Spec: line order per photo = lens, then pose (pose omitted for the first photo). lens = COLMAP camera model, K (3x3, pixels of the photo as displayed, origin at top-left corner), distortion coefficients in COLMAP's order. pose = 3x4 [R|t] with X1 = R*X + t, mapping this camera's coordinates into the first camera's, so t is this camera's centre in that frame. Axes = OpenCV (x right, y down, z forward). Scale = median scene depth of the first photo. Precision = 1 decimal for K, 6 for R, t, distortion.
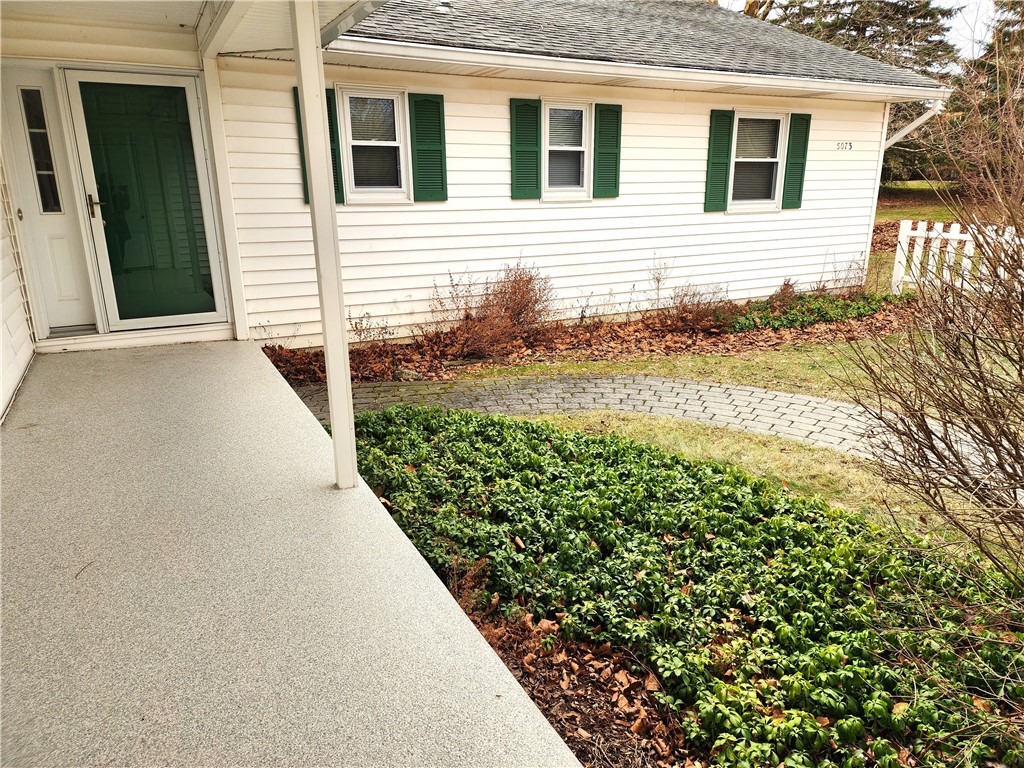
lens RADIAL K [[680.3, 0, 512.0], [0, 680.3, 384.0], [0, 0, 1]] dist [0.045360, -0.005798]
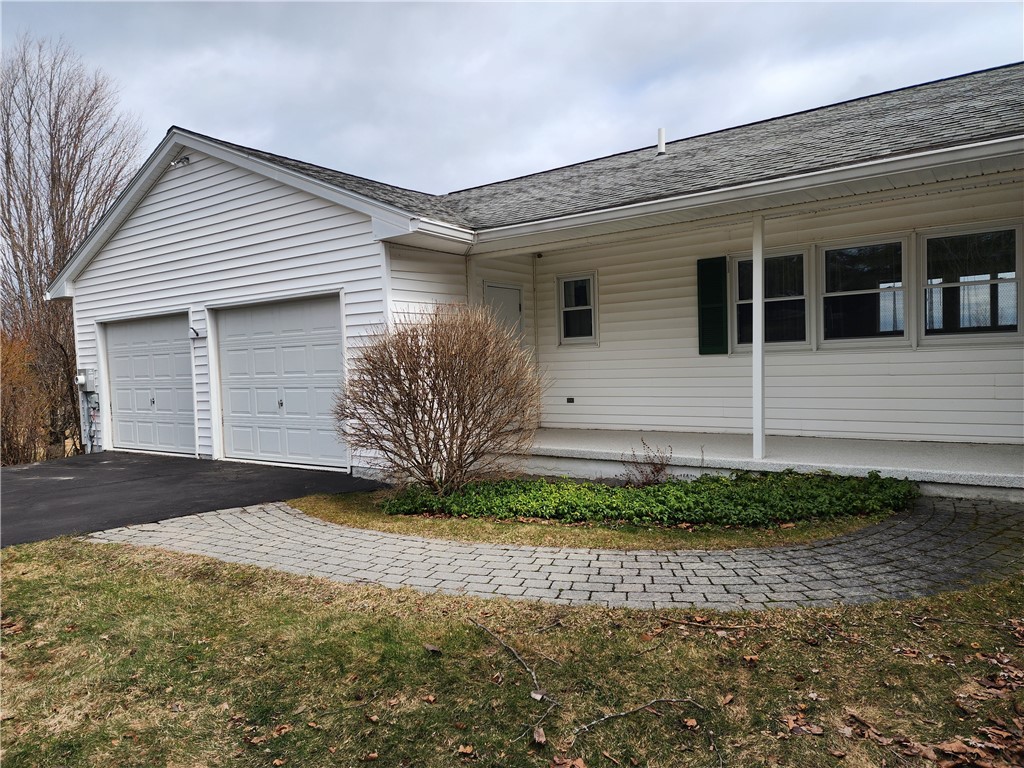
lens RADIAL K [[680.3, 0, 512.0], [0, 680.3, 384.0], [0, 0, 1]] dist [0.045360, -0.005798]
pose [[-0.893735, 0.065126, -0.443843, 0.827659], [-0.073725, 0.954629, 0.288528, -0.379970], [0.442496, 0.290589, -0.848384, 1.460236]]
